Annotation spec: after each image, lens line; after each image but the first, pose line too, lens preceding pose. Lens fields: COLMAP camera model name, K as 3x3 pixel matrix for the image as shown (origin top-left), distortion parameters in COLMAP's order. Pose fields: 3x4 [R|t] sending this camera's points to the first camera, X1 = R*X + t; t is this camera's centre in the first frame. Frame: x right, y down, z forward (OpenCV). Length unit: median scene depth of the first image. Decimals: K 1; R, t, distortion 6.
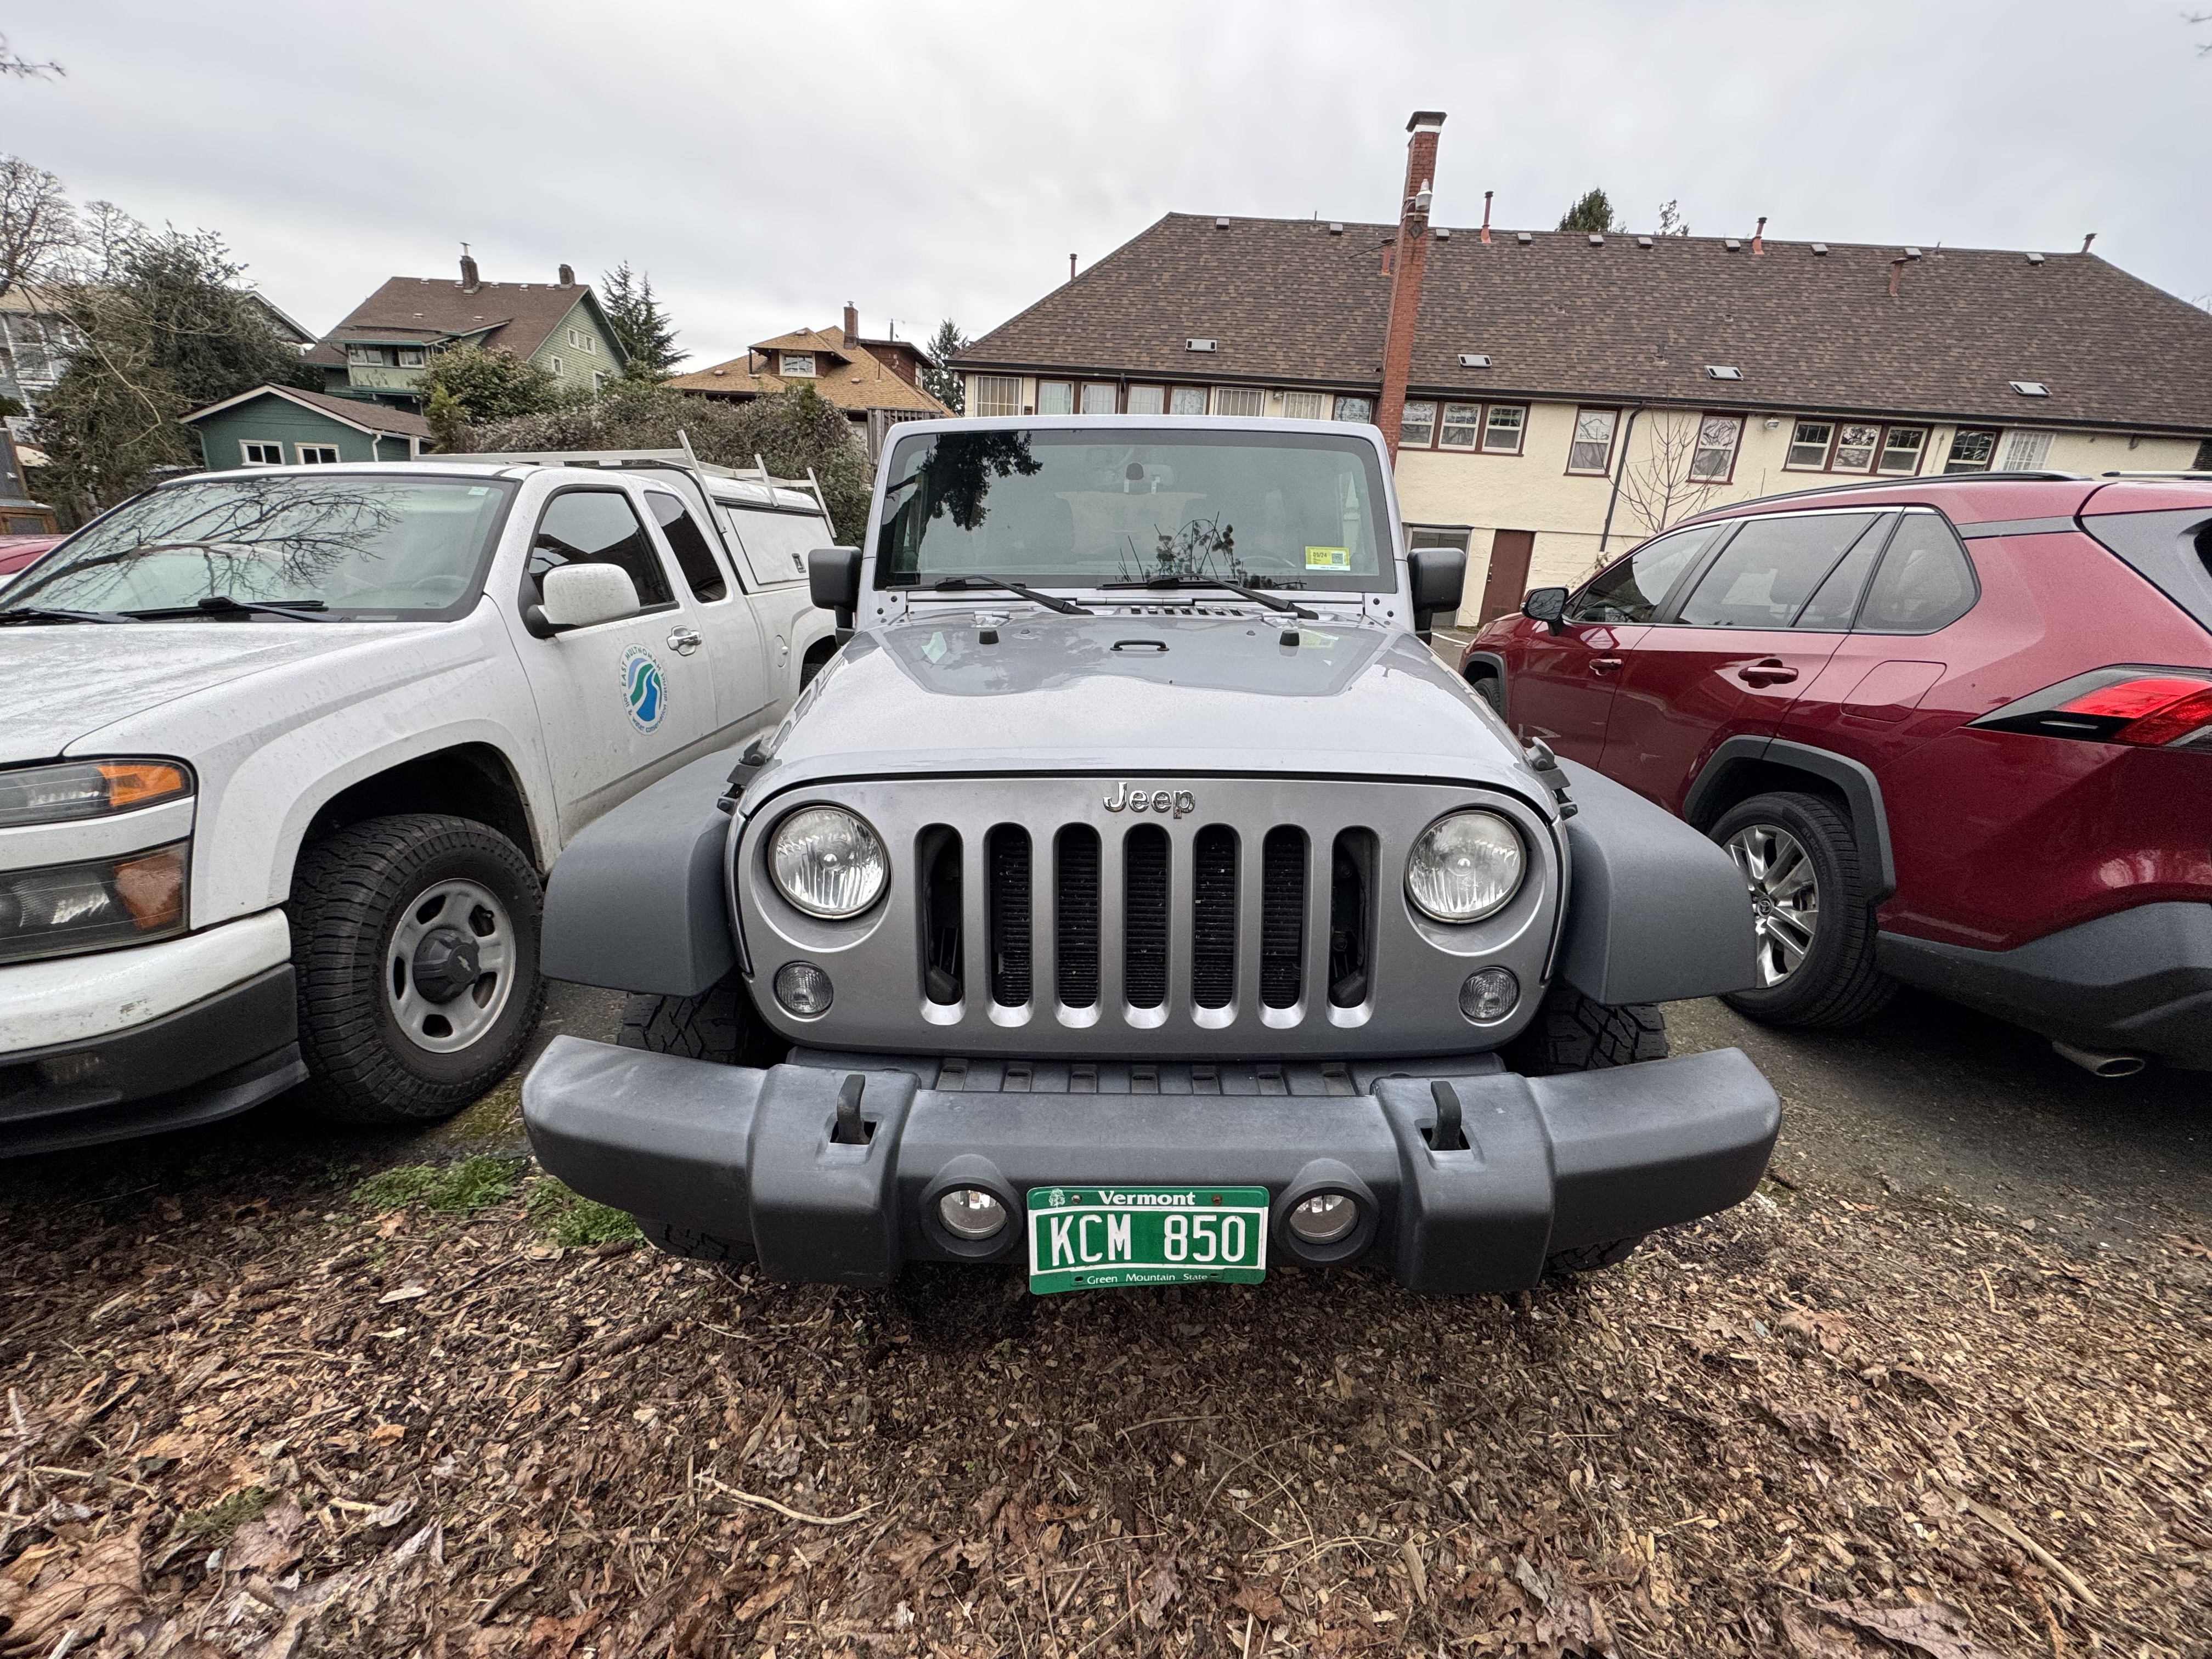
lens RADIAL K [[889.7, 0, 1100.9], [0, 889.7, 828.5], [0, 0, 1]] dist [0.000293, -0.000088]
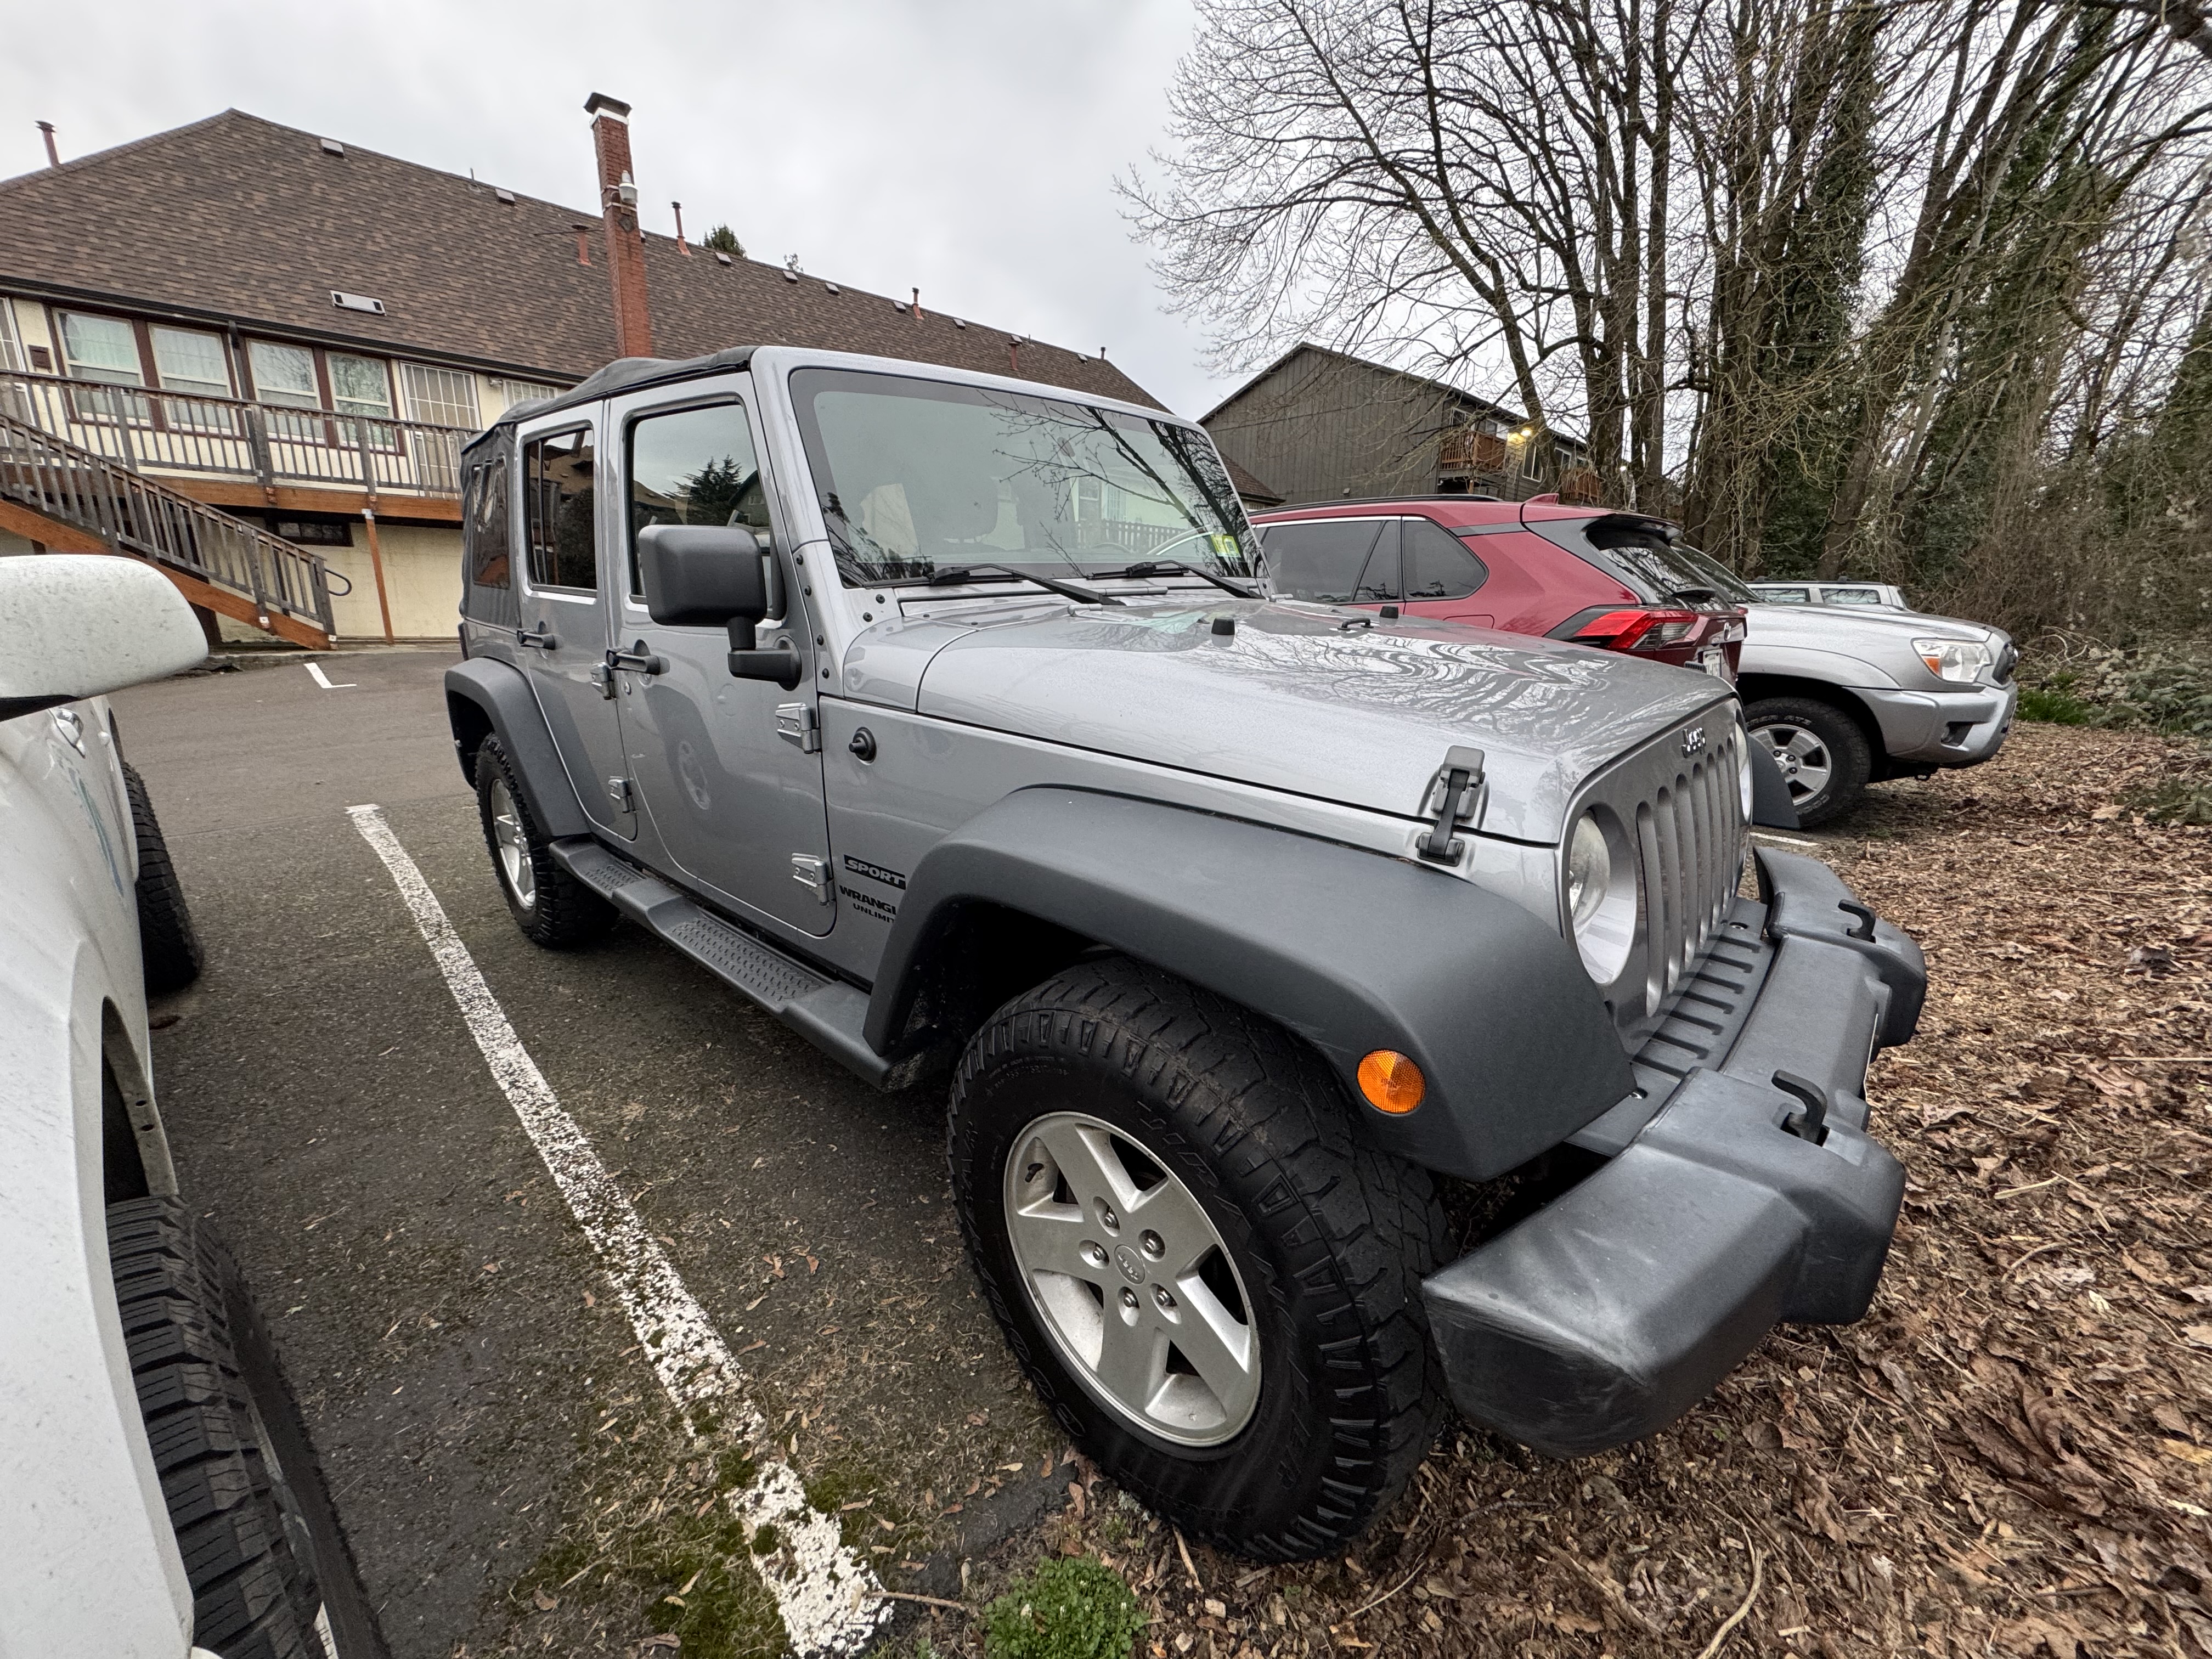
lens RADIAL K [[889.7, 0, 1100.9], [0, 889.7, 828.5], [0, 0, 1]] dist [0.000293, -0.000088]
pose [[0.672827, -0.217630, 0.707065, -0.098227], [0.231500, 0.969689, 0.078174, -0.014241], [-0.702646, 0.111088, 0.702814, 0.059398]]
